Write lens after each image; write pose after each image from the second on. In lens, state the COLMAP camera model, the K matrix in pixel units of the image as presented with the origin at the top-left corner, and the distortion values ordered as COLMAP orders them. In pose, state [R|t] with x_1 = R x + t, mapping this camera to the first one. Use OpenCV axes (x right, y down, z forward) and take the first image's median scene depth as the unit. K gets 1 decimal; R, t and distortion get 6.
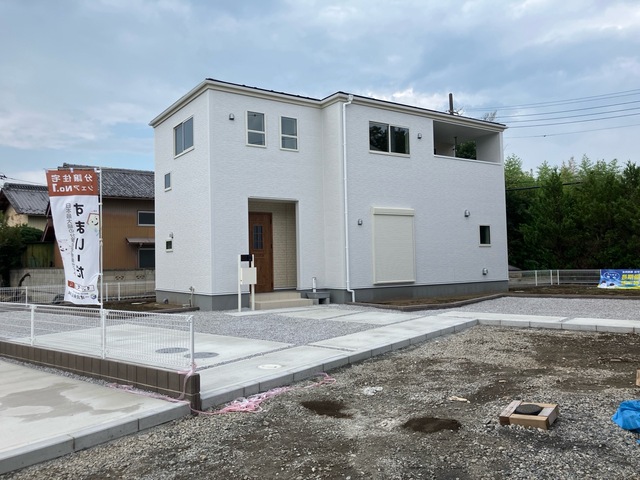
lens RADIAL K [[515.8, 0, 320.0], [0, 515.8, 240.0], [0, 0, 1]] dist [0.057261, -0.000095]
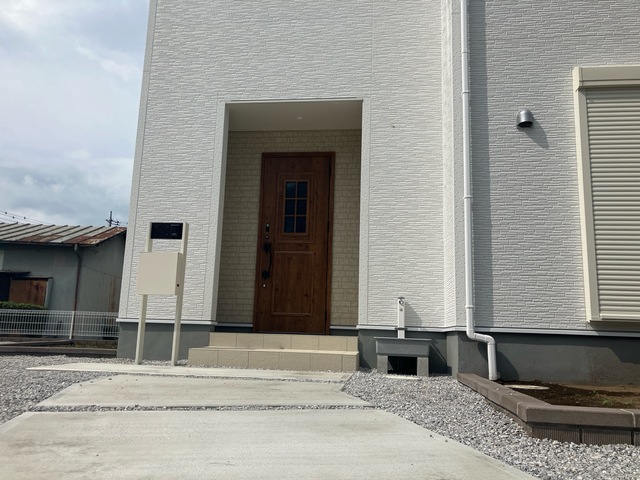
lens RADIAL K [[510.9, 0, 320.0], [0, 510.9, 240.0], [0, 0, 1]] dist [0.008839, -0.001527]
pose [[0.753107, -0.070146, -0.654148, 0.182531], [-0.024427, 0.990633, -0.134351, 0.082241], [0.657444, 0.117159, 0.744339, 0.692049]]
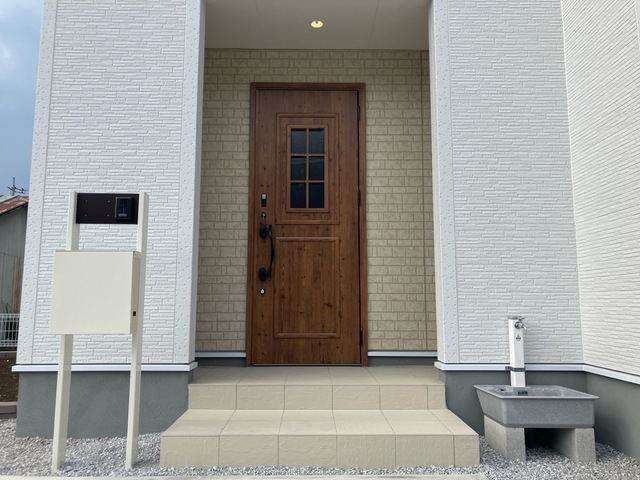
lens RADIAL K [[523.2, 0, 318.3], [0, 523.2, 234.8], [0, 0, 1]] dist [0.009808, -0.001251]
pose [[0.833978, -0.046546, -0.549831, 0.043076], [-0.000740, 0.996341, -0.085468, 0.057232], [0.551797, 0.071686, 0.830892, 0.767574]]
